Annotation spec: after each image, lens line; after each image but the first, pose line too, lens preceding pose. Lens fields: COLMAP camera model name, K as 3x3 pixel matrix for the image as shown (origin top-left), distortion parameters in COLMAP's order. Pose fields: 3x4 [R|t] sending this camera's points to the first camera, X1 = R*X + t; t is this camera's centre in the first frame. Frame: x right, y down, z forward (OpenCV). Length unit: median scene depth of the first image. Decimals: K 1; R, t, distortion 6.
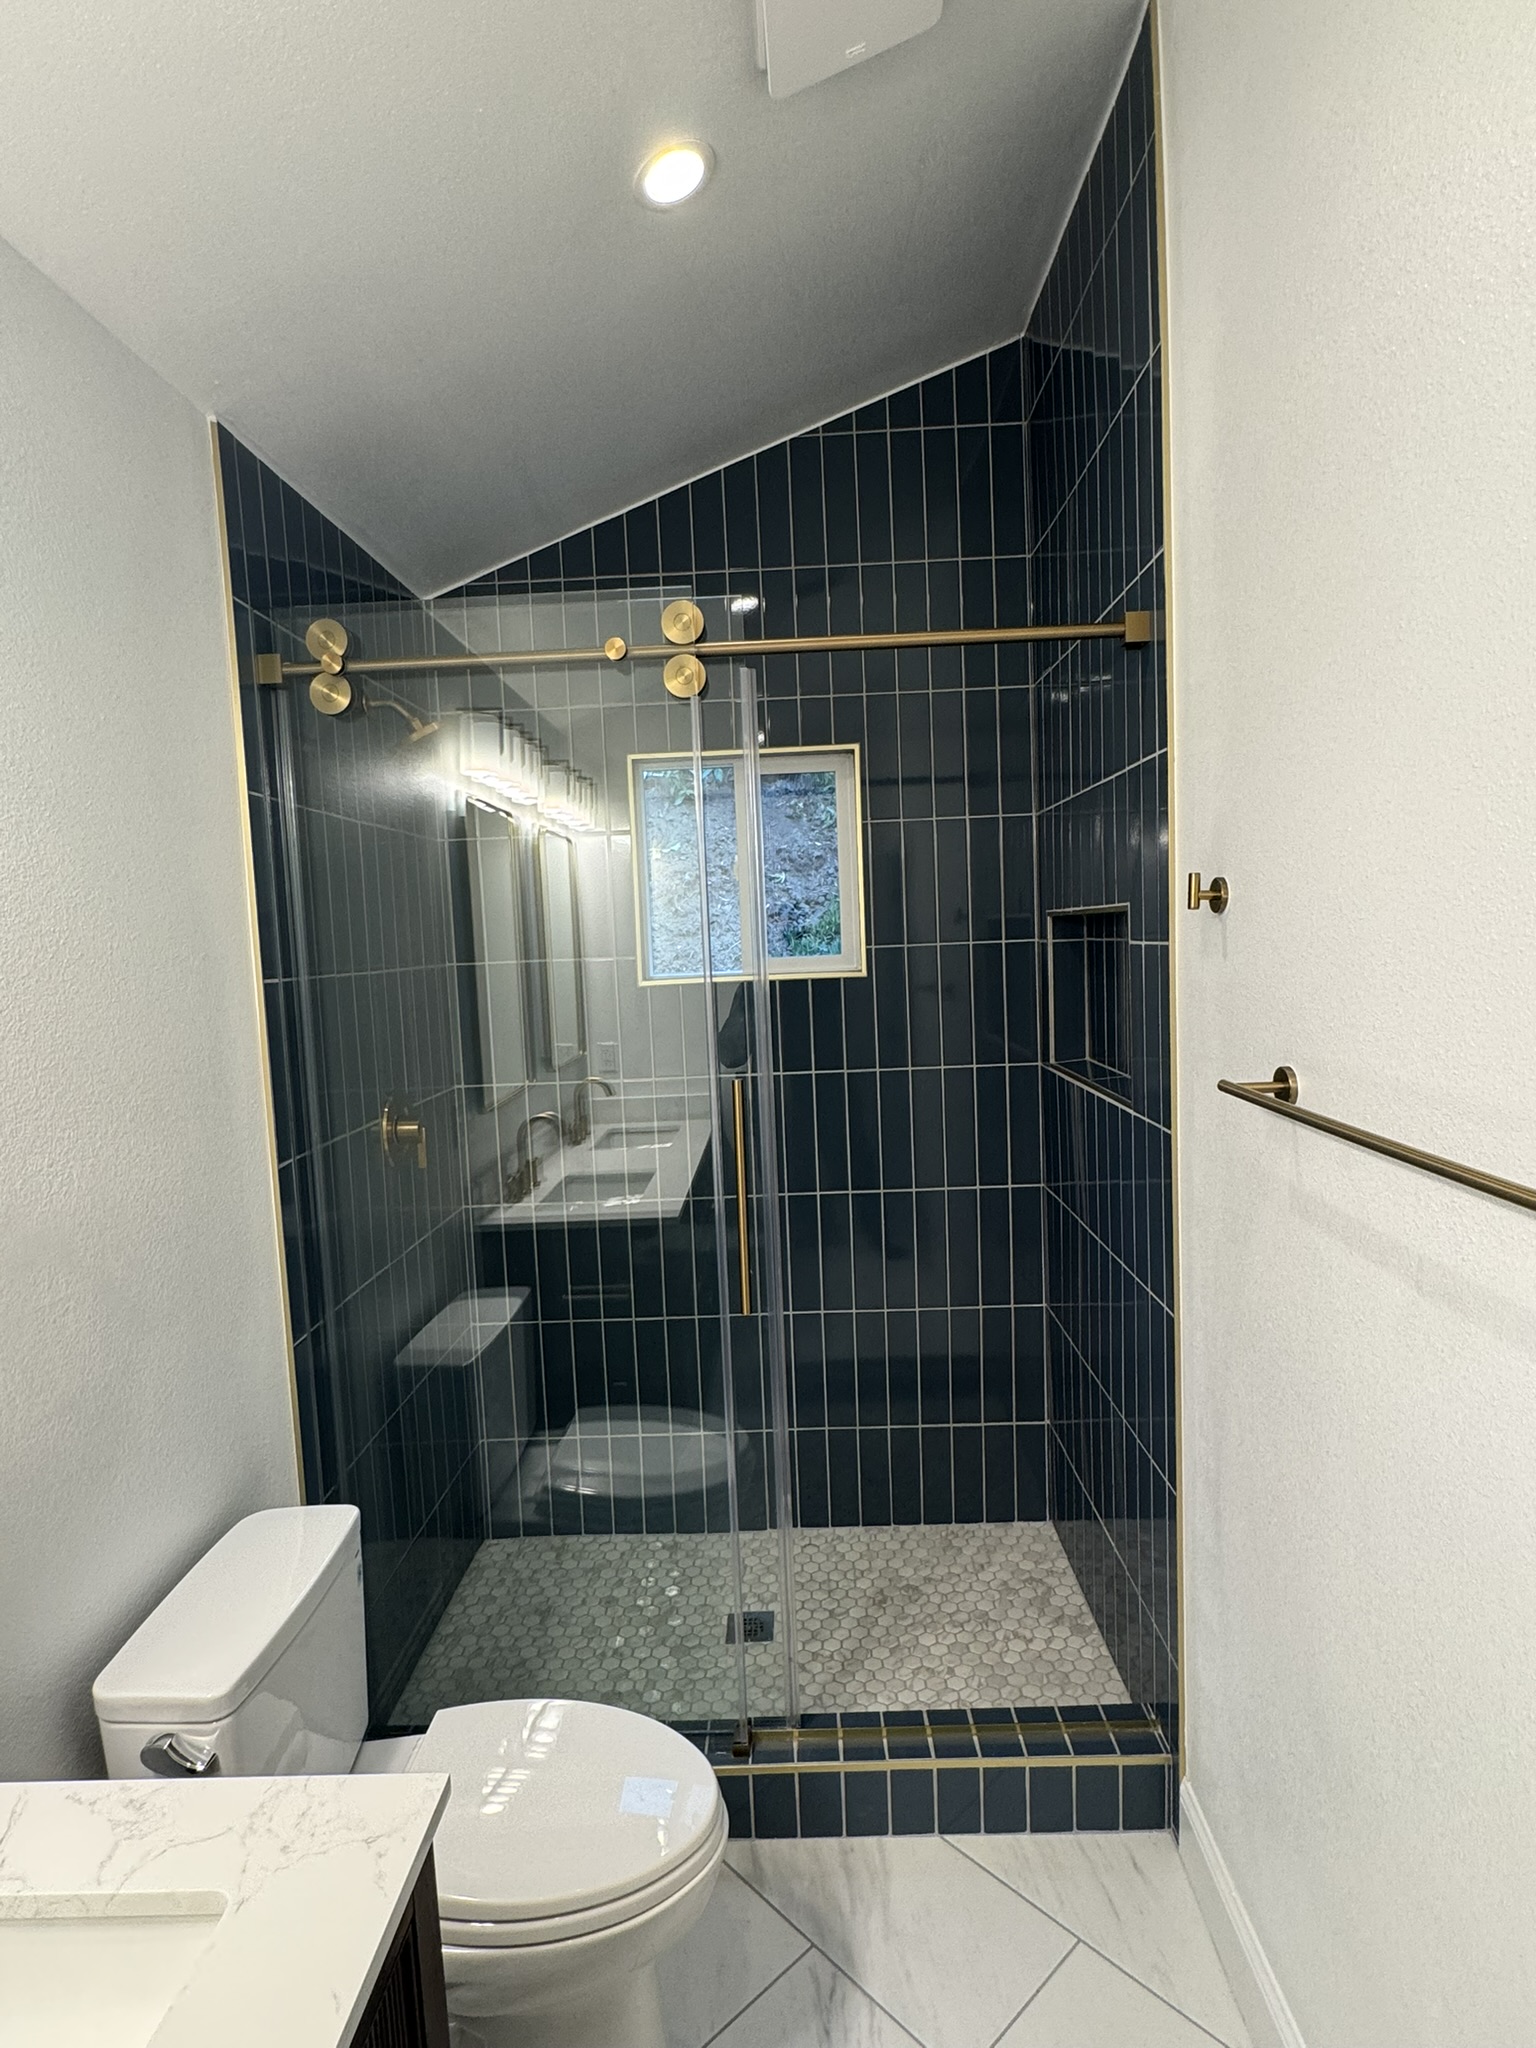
lens RADIAL K [[1081.2, 0, 771.8], [0, 1081.2, 1017.1], [0, 0, 1]] dist [-0.007310, -0.000161]
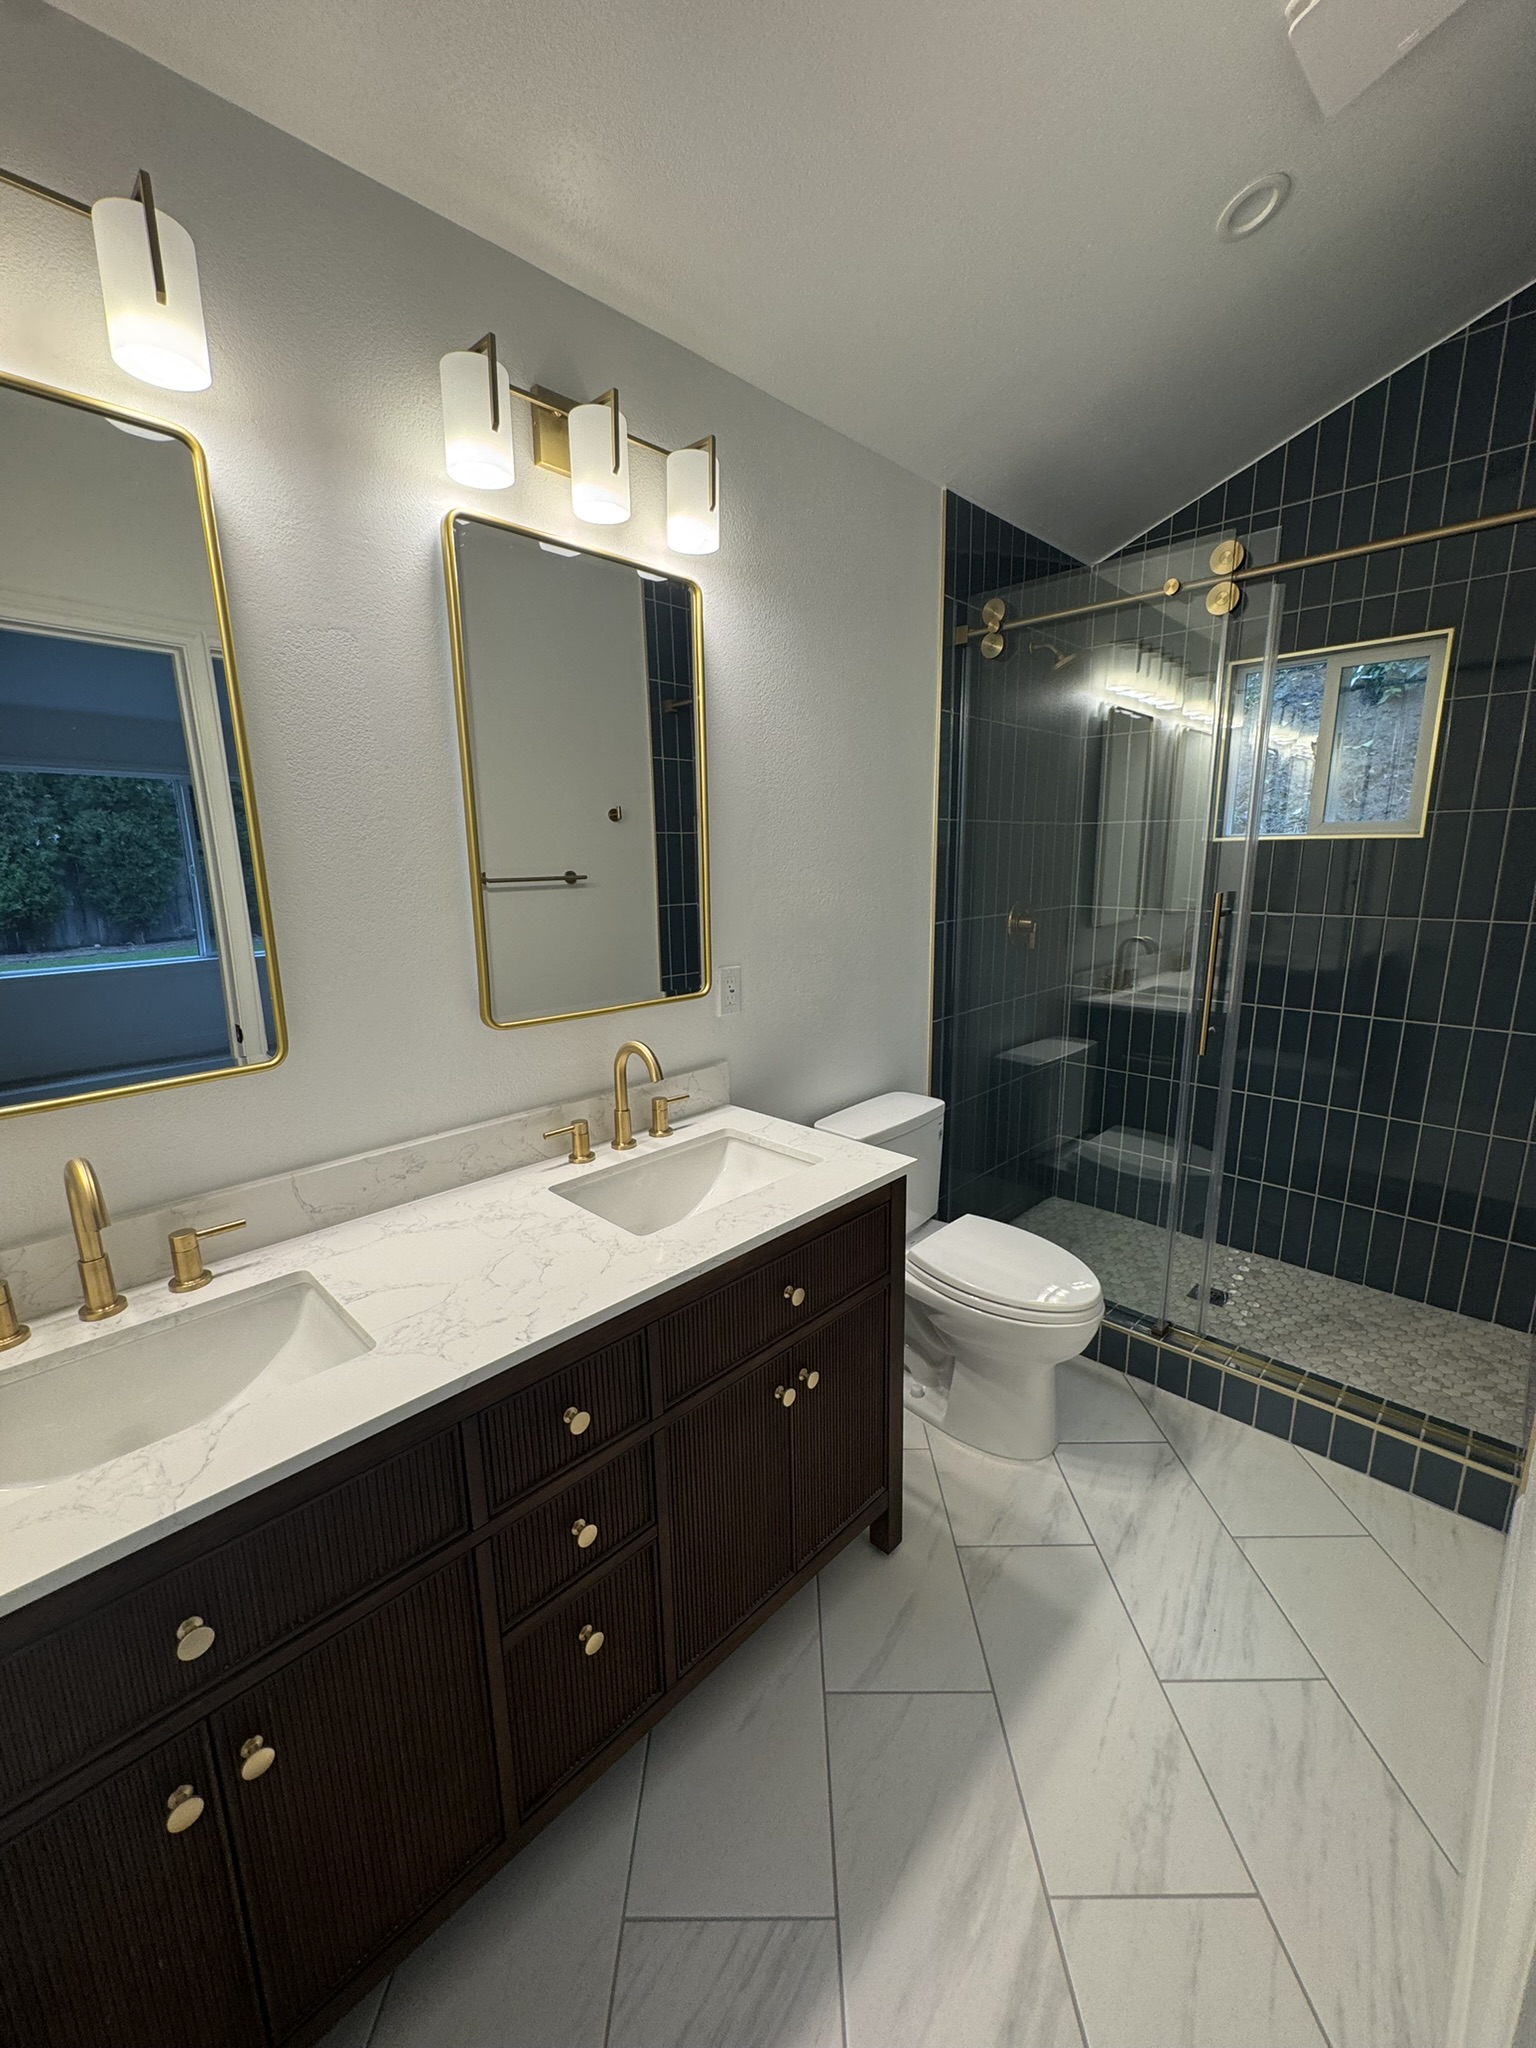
lens RADIAL K [[810.9, 0, 768.0], [0, 810.9, 1024.0], [0, 0, 1]] dist [0.000568, -0.003970]
pose [[0.730288, 0.173850, -0.660648, 0.213520], [-0.069408, 0.980954, 0.181415, 0.058309], [0.679604, -0.086630, 0.728446, -0.164625]]
